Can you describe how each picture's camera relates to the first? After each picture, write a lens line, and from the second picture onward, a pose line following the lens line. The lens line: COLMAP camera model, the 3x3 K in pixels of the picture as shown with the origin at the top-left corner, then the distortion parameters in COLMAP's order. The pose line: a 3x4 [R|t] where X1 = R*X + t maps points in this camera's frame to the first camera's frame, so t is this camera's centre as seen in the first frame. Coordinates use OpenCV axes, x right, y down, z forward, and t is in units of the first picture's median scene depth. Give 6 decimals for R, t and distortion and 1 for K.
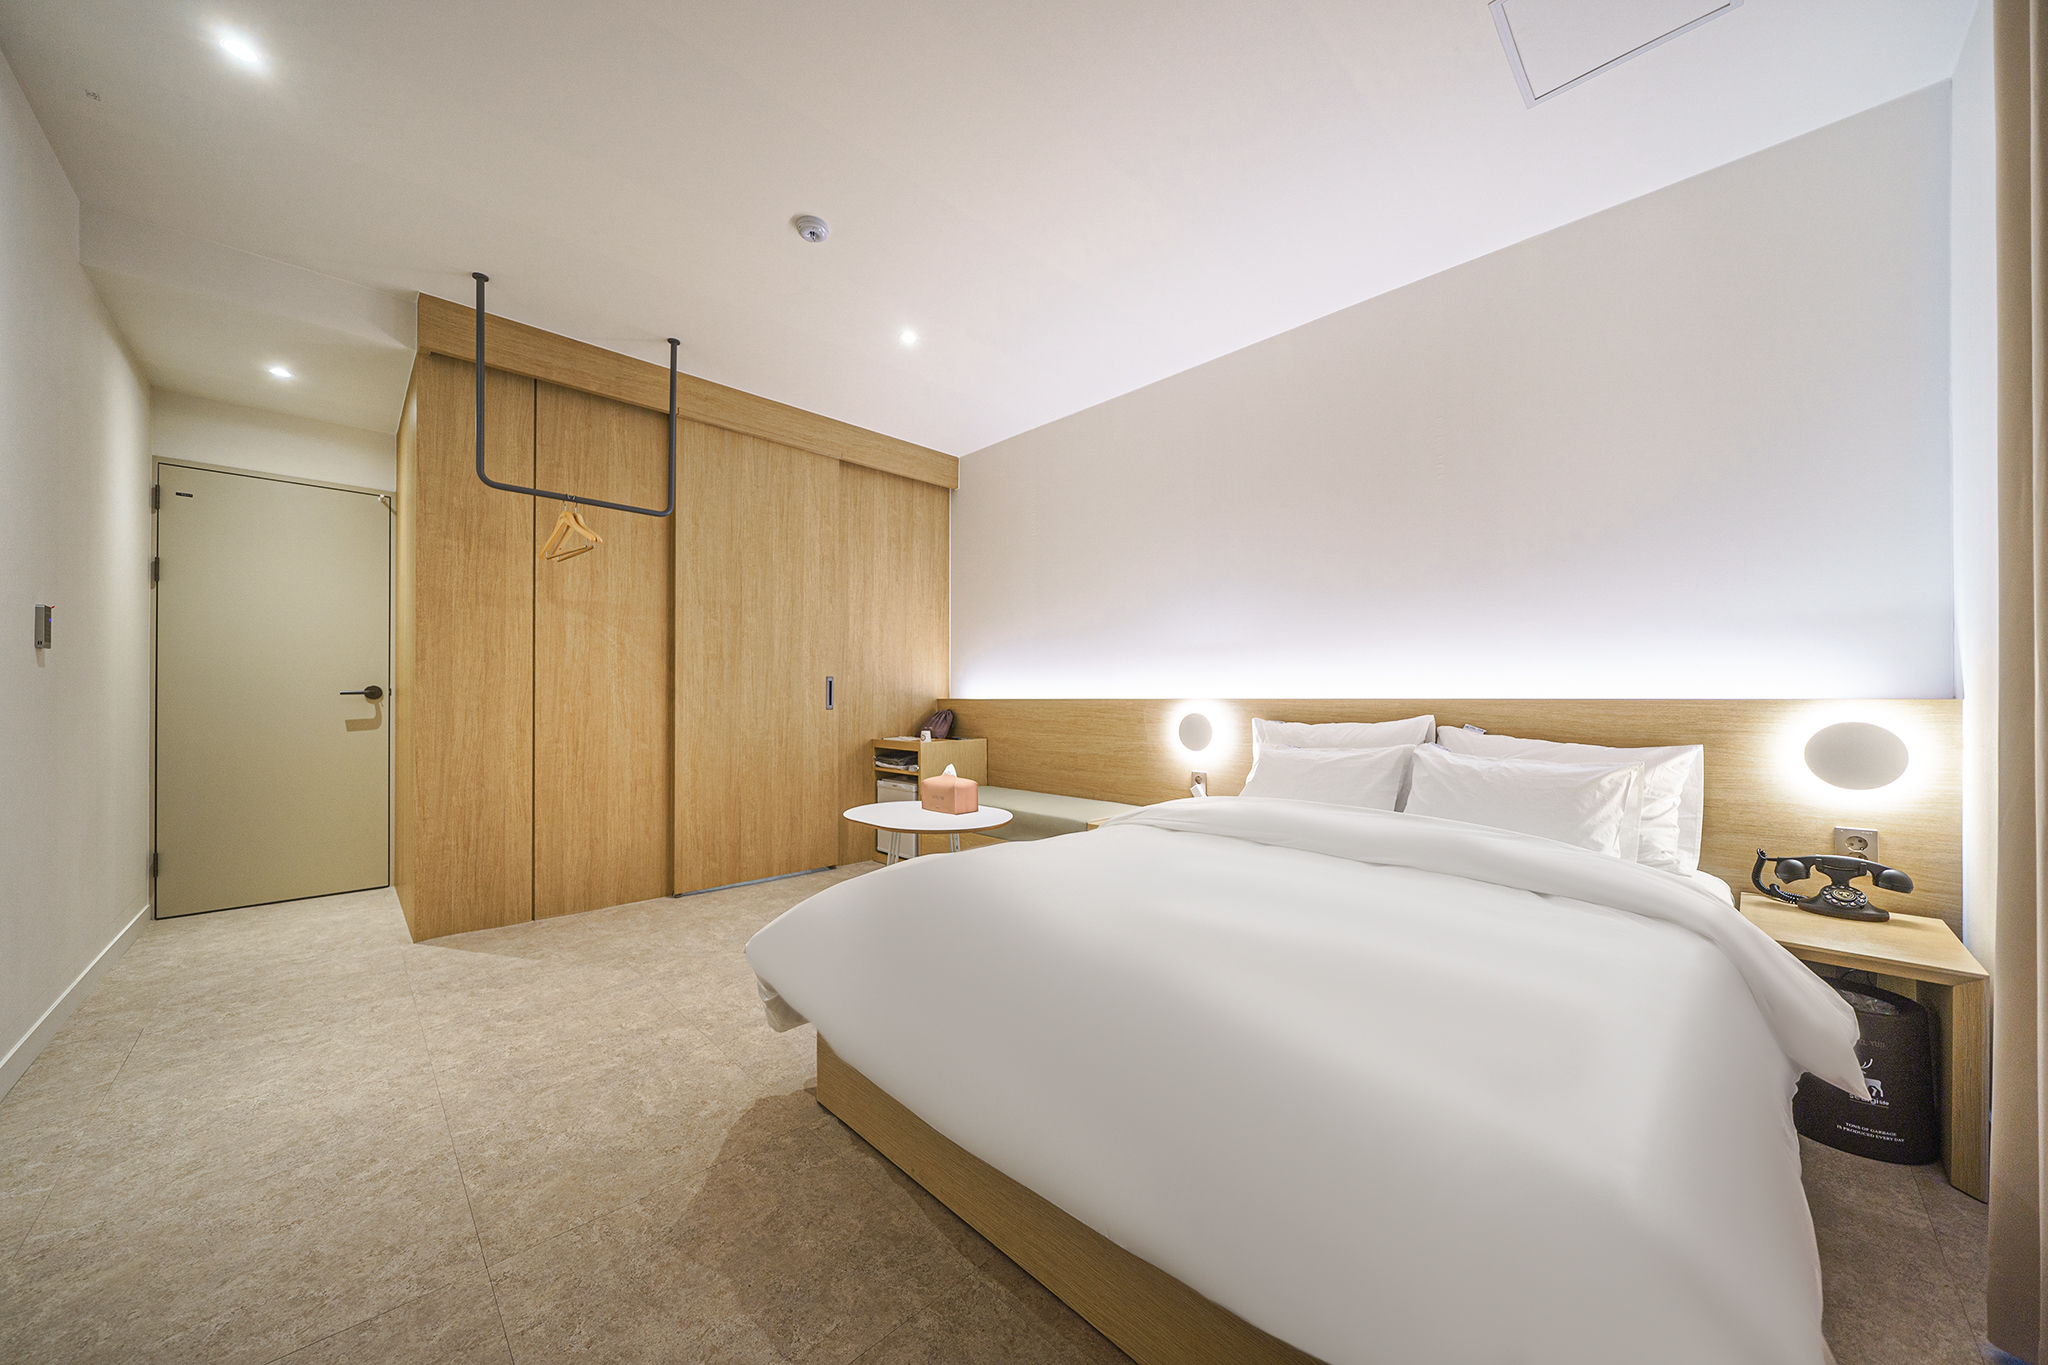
lens RADIAL K [[702.7, 0, 1023.8], [0, 702.7, 695.0], [0, 0, 1]] dist [-0.001612, -0.000141]
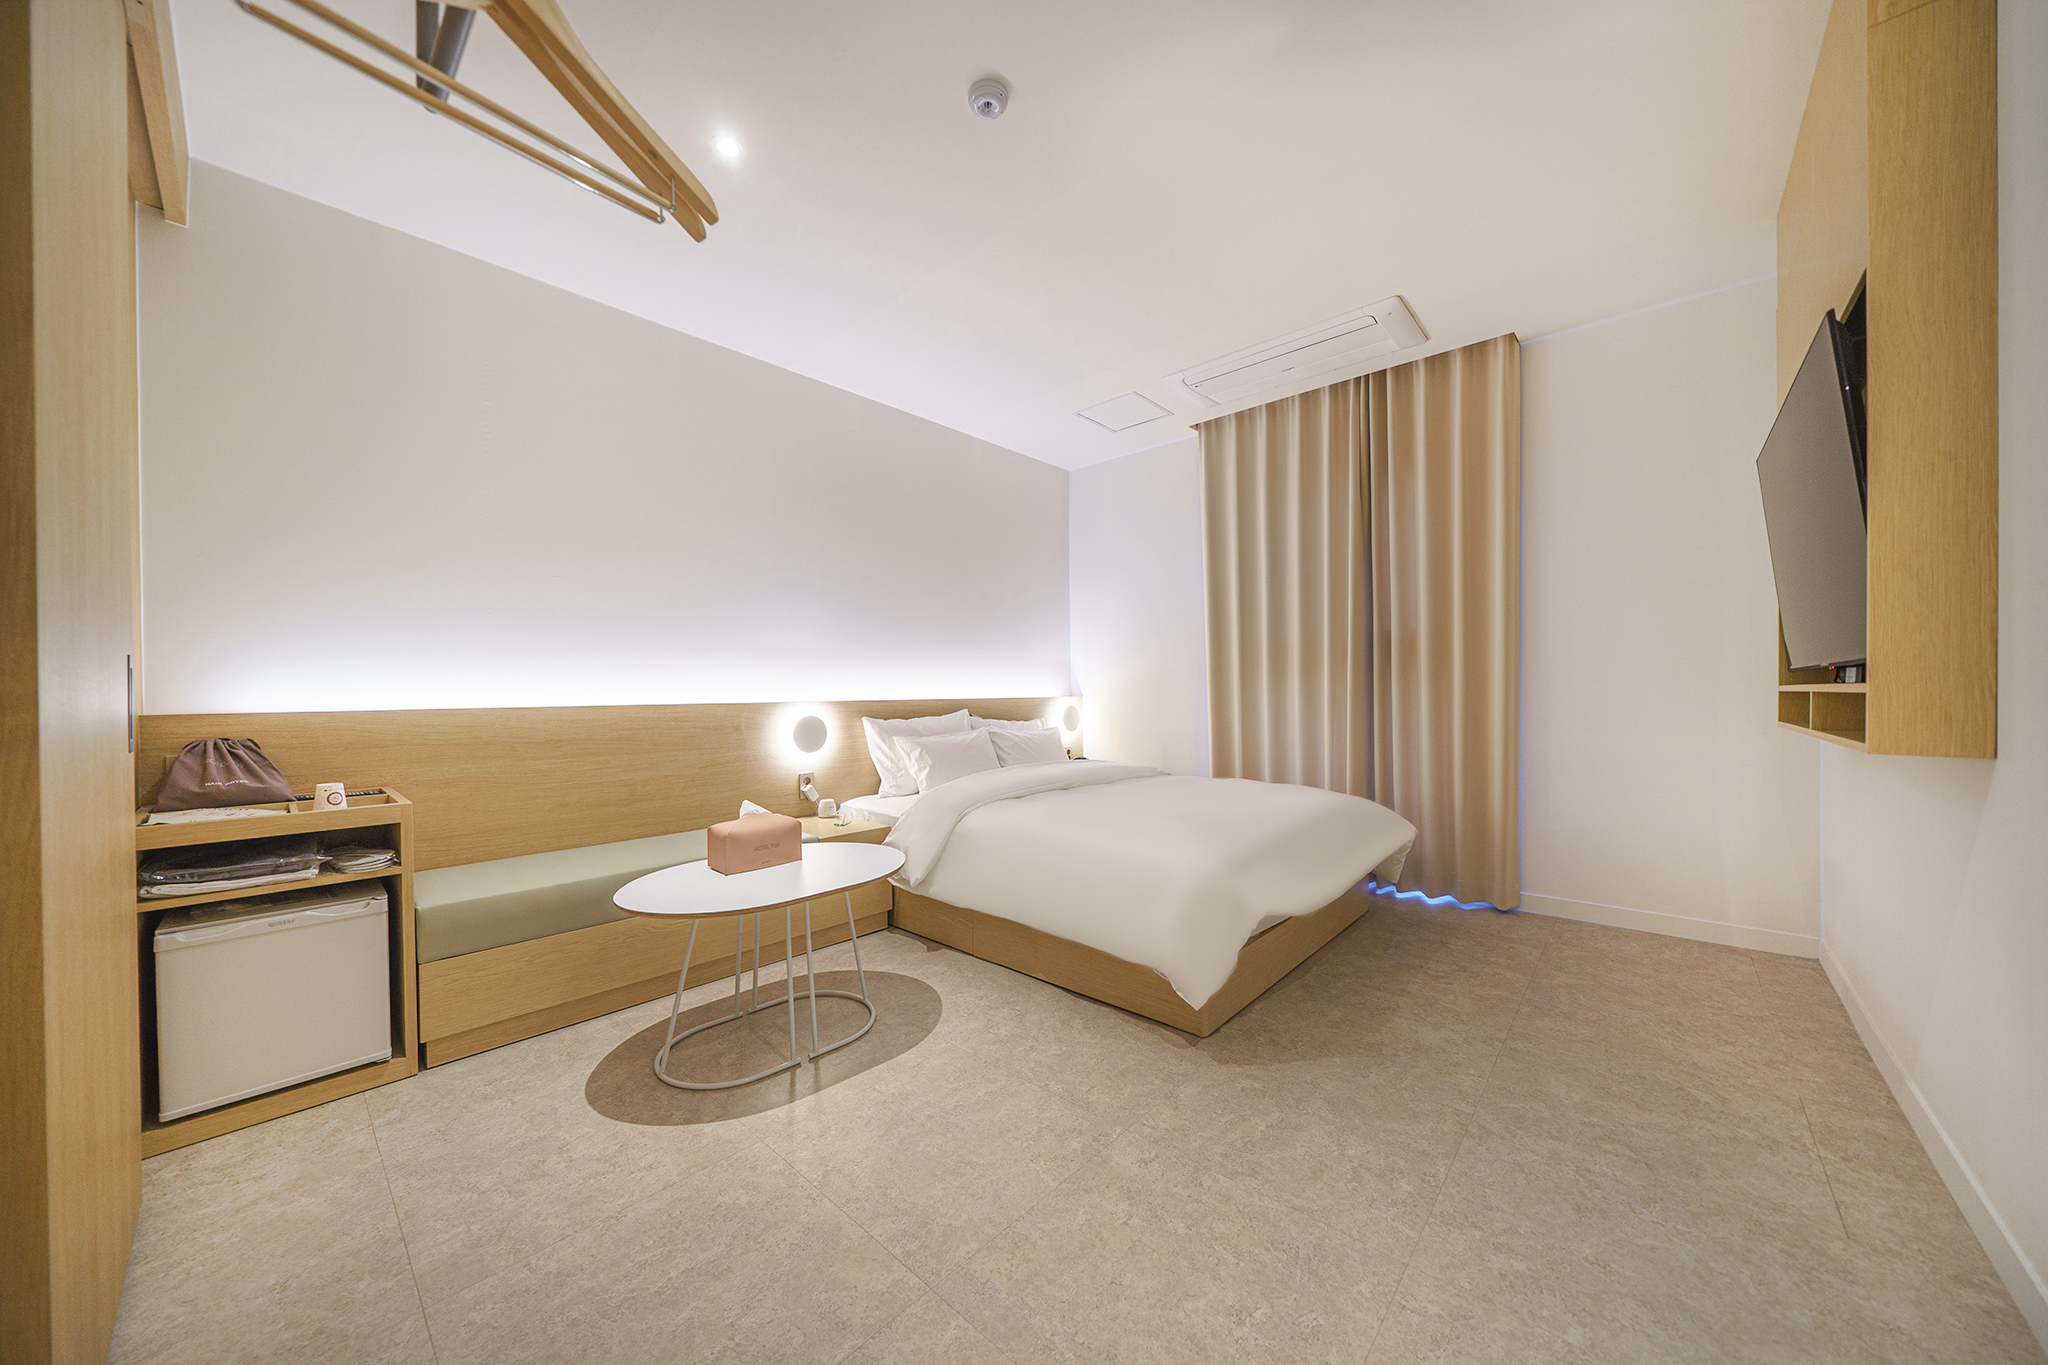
lens RADIAL K [[696.1, 0, 1020.0], [0, 696.1, 694.3], [0, 0, 1]] dist [-0.006203, -0.000004]
pose [[-0.048314, -0.003092, 0.998827, -1.514616], [0.005222, 0.999981, 0.003348, -0.014575], [-0.998819, 0.005377, -0.048297, 1.420225]]
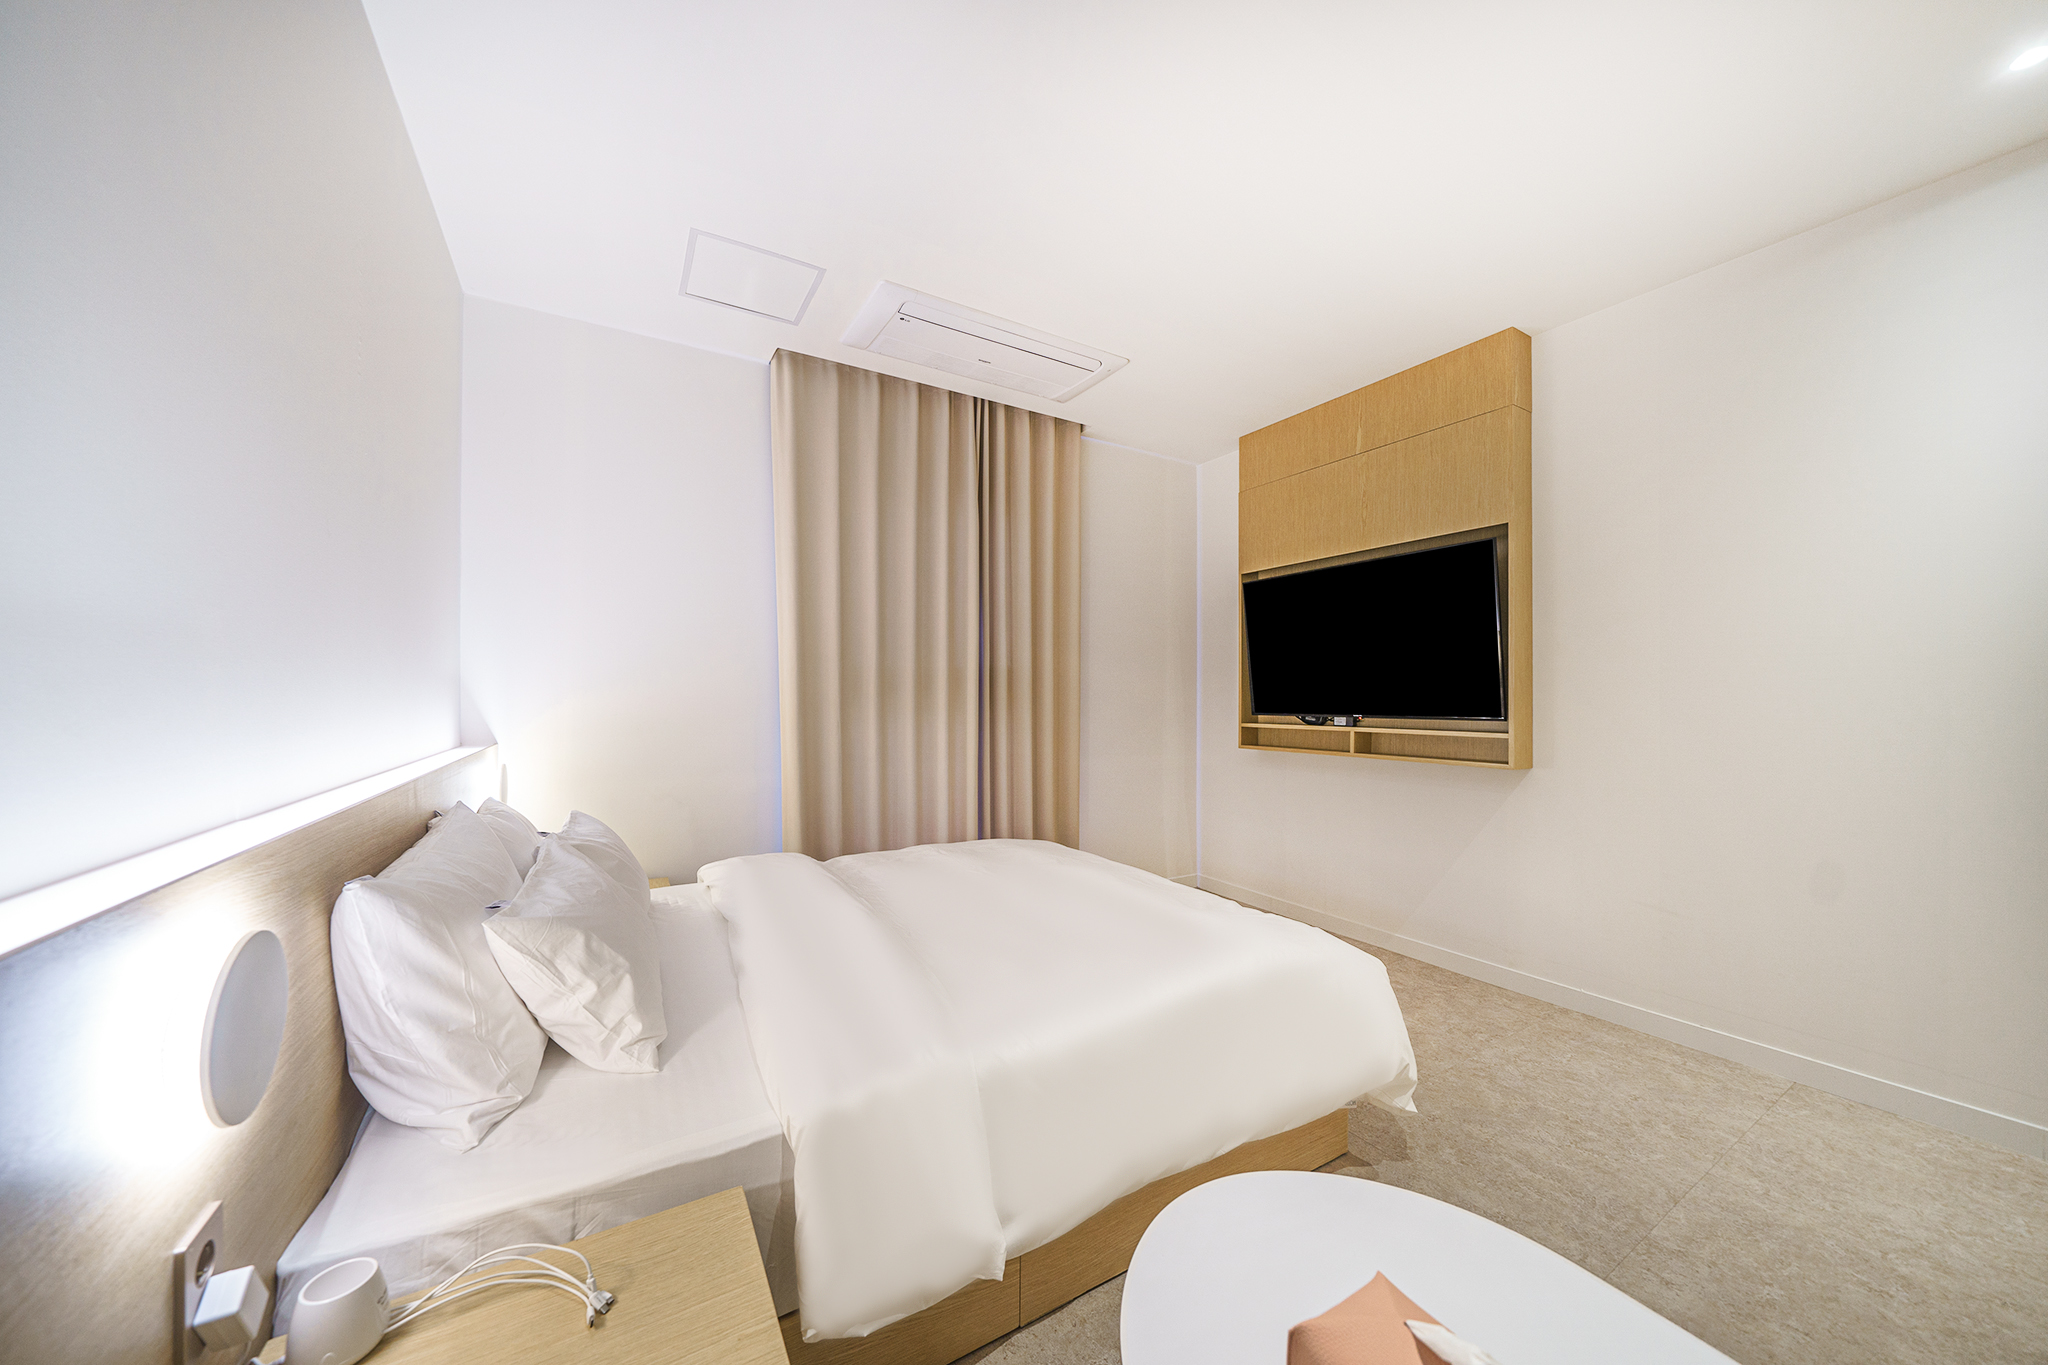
lens RADIAL K [[702.7, 0, 1023.8], [0, 702.7, 695.0], [0, 0, 1]] dist [-0.001612, -0.000141]
pose [[-0.970648, -0.004808, 0.240456, -0.073917], [-0.005404, 0.999984, -0.001819, -0.102674], [-0.240443, -0.003065, -0.970658, 2.222317]]
